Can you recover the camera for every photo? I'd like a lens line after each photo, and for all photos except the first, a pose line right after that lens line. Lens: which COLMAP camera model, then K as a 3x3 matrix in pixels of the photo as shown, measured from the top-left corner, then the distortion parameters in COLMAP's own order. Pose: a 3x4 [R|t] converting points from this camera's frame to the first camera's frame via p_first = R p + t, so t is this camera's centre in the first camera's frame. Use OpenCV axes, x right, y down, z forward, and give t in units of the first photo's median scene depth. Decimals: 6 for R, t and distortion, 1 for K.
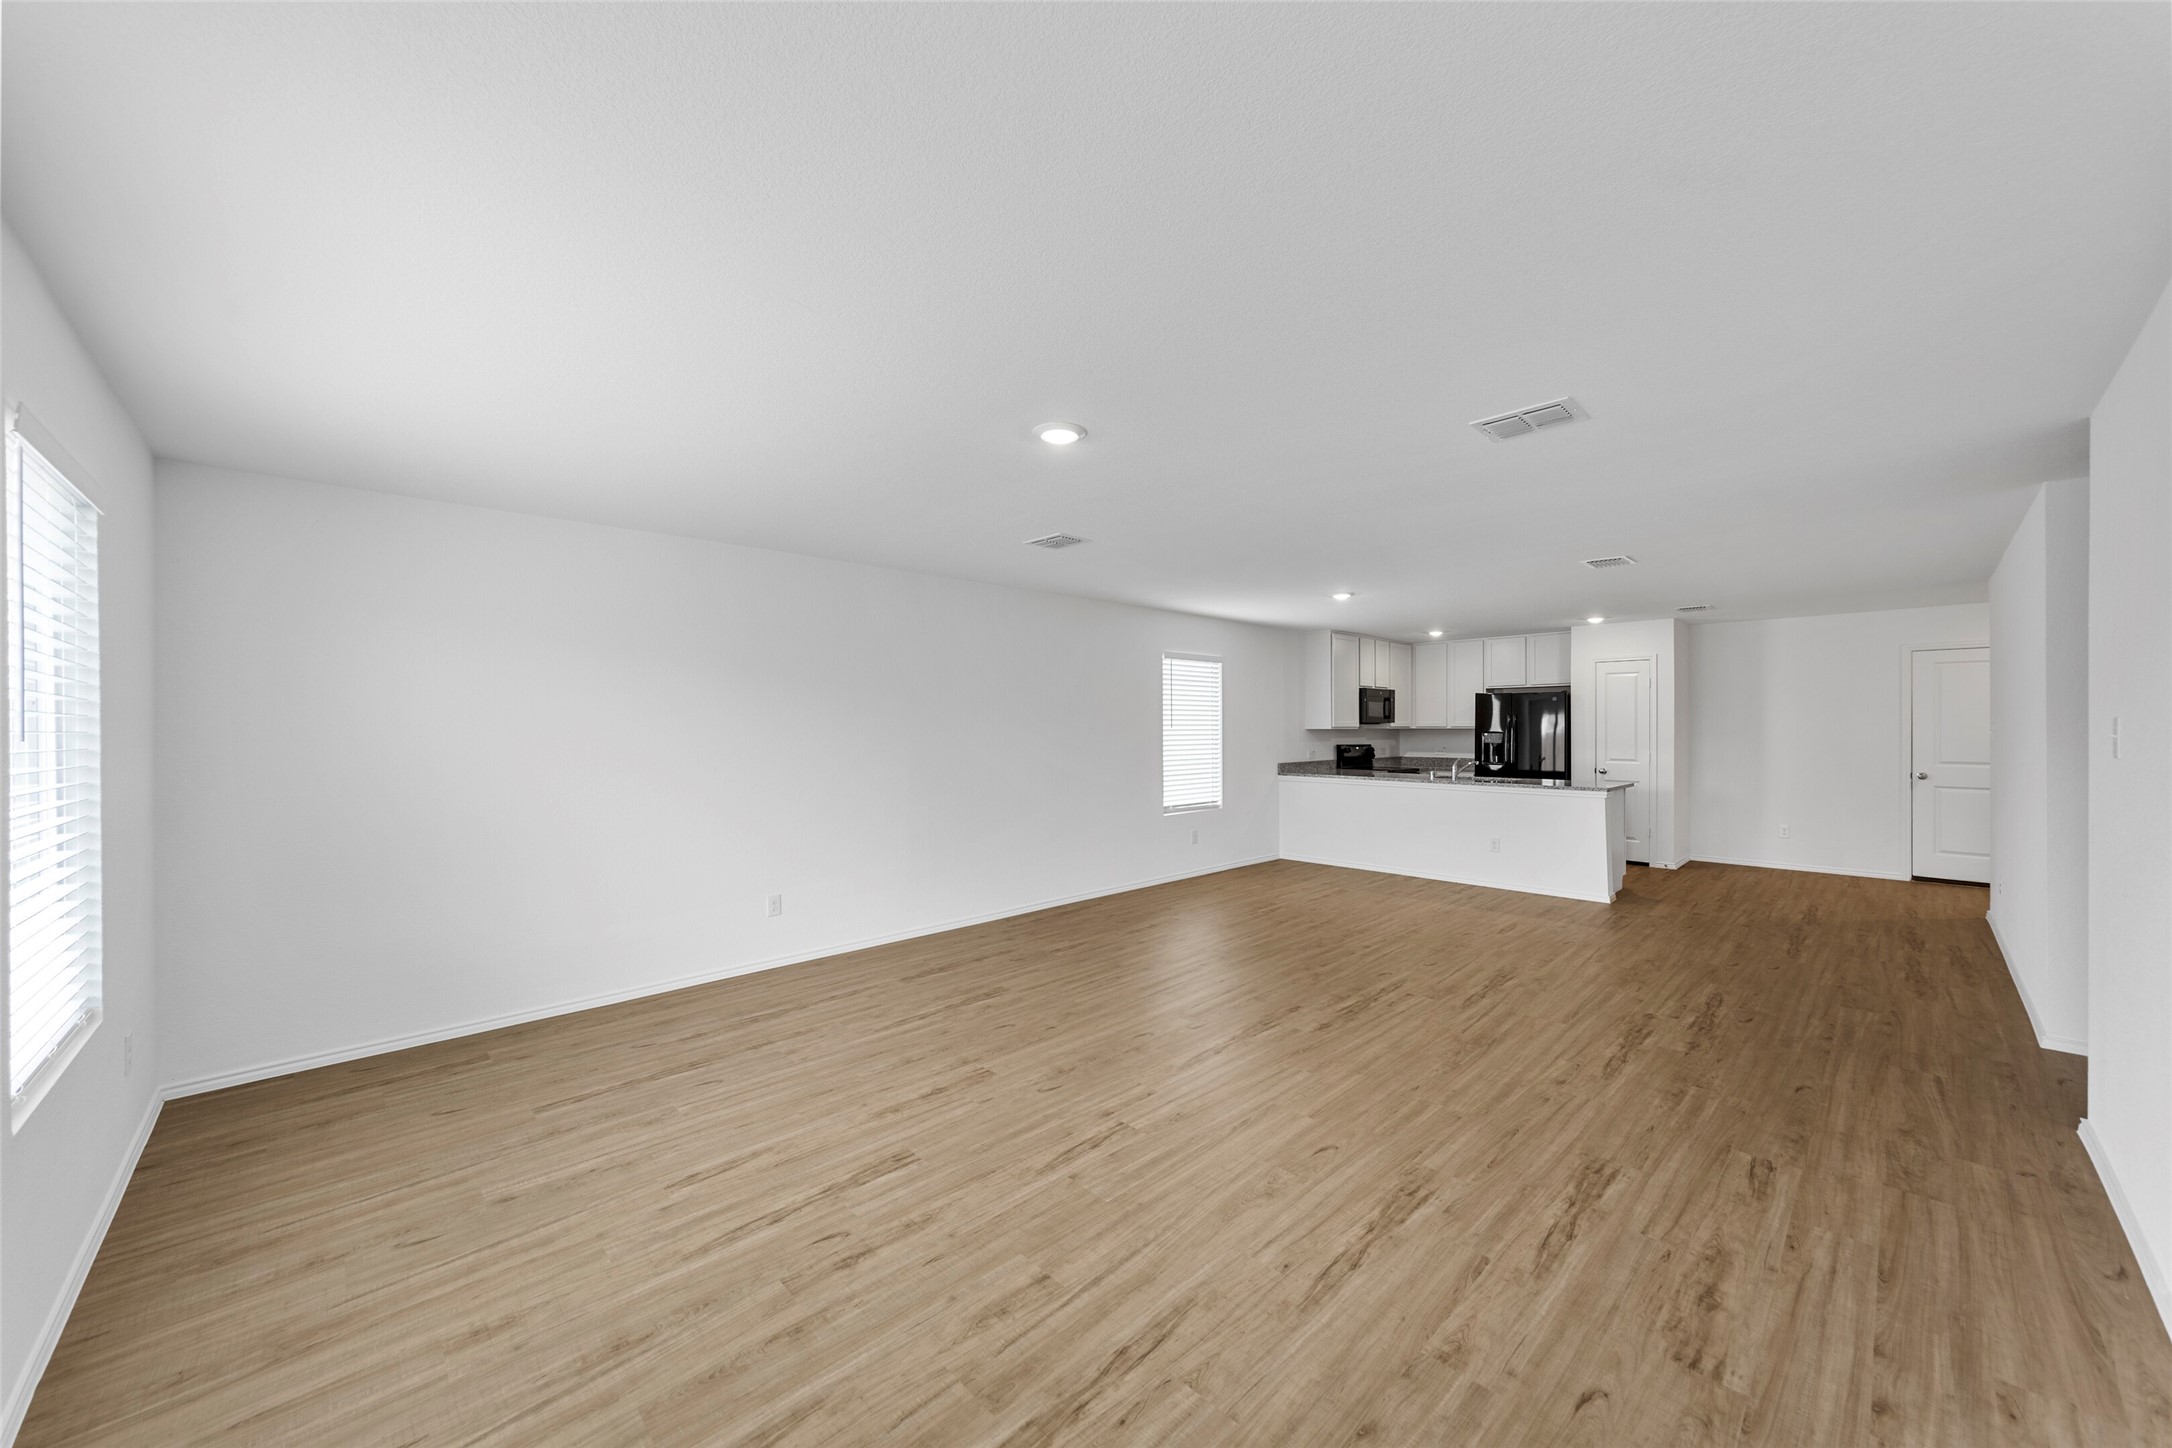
lens RADIAL K [[792.1, 0, 1086.9], [0, 792.1, 733.6], [0, 0, 1]] dist [0.001361, -0.000325]
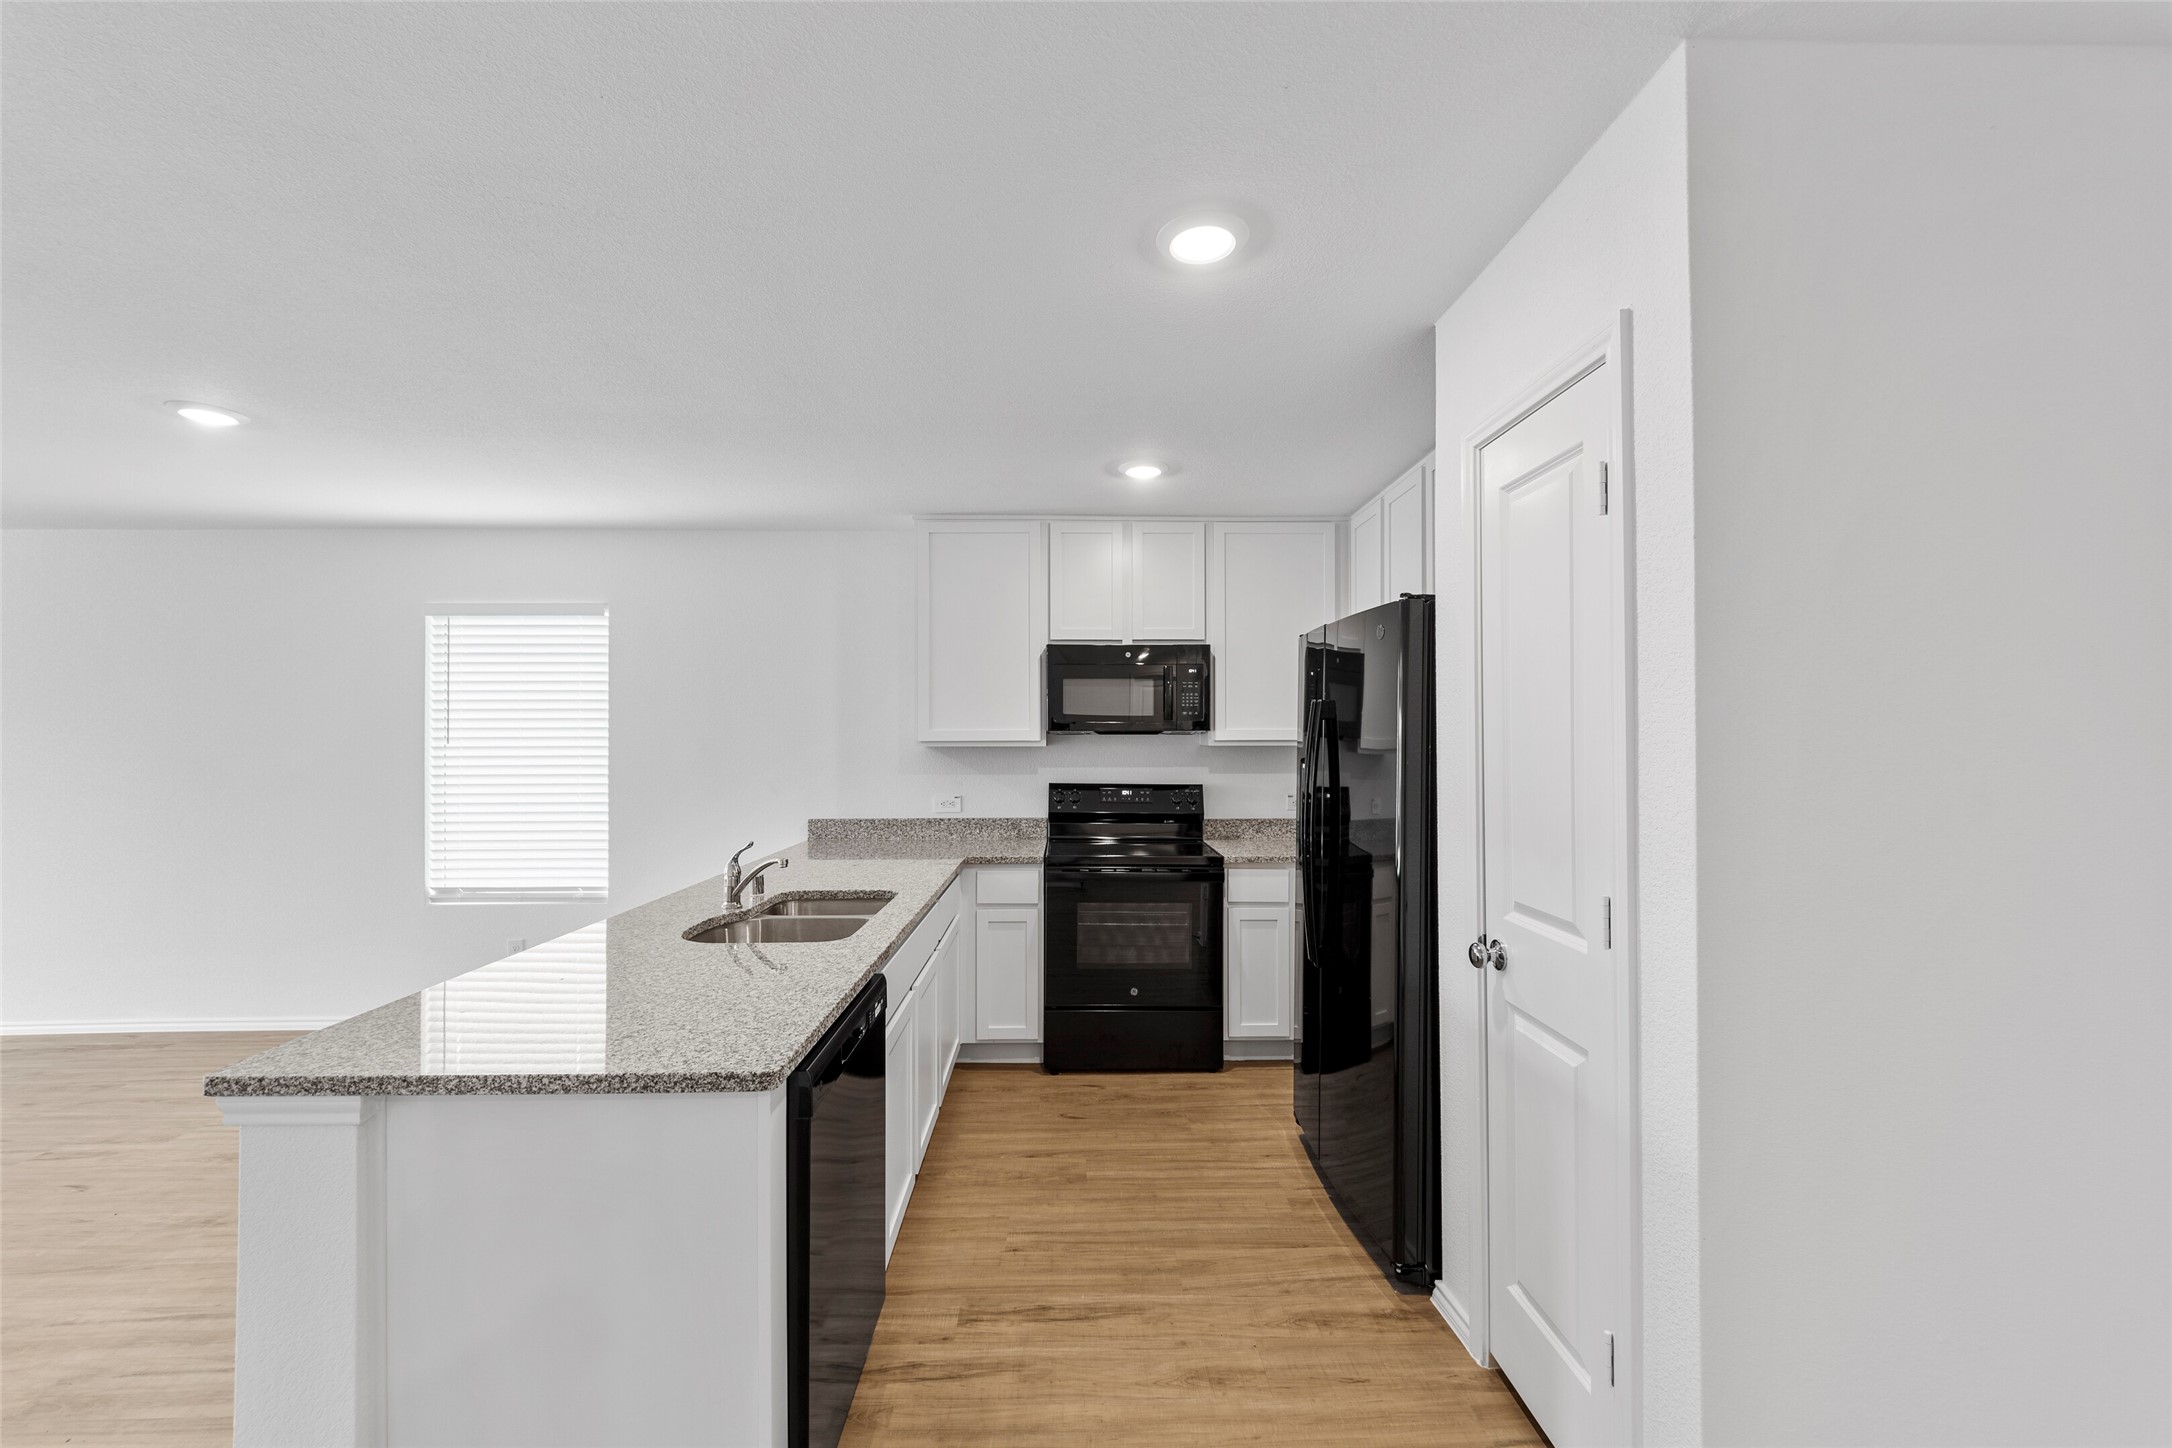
lens RADIAL K [[853.6, 0, 1092.5], [0, 853.6, 729.0], [0, 0, 1]] dist [0.000340, 0.000080]
pose [[0.742968, -0.006326, -0.669298, 0.654222], [-0.003941, 0.999897, -0.013826, -0.008807], [0.669316, 0.012910, 0.742866, 0.685930]]
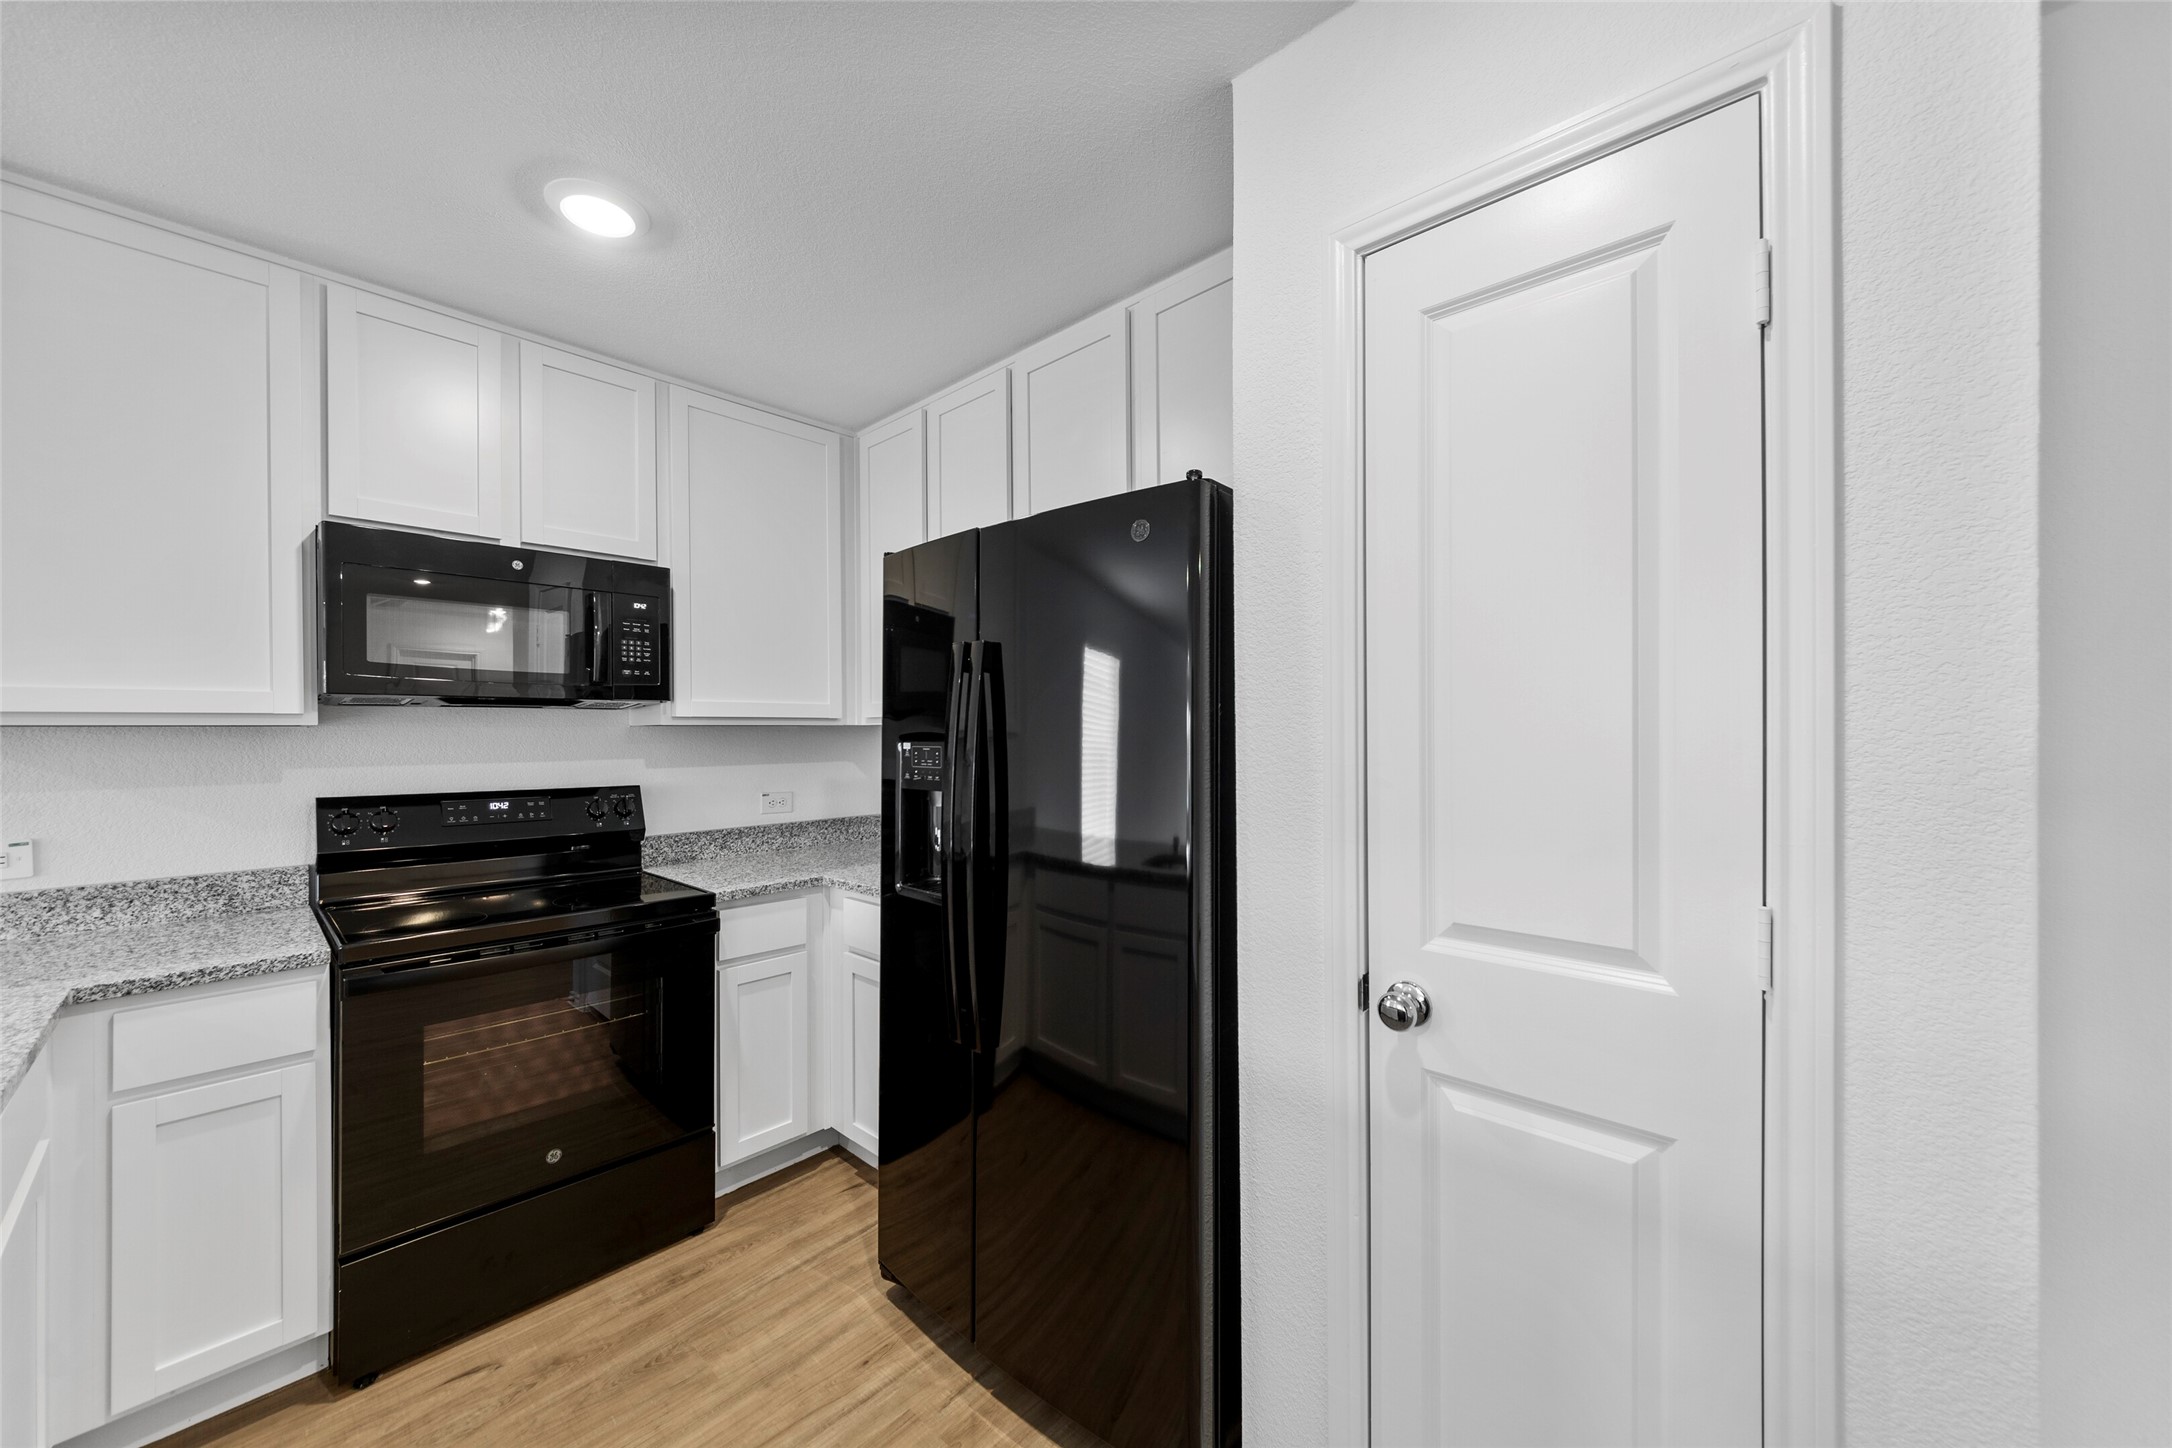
lens RADIAL K [[792.1, 0, 1086.9], [0, 792.1, 733.6], [0, 0, 1]] dist [0.001361, -0.000325]
pose [[0.997981, -0.005963, 0.063230, 0.528628], [0.006219, 0.999973, -0.003854, -0.001645], [-0.063205, 0.004240, 0.997992, 0.778436]]
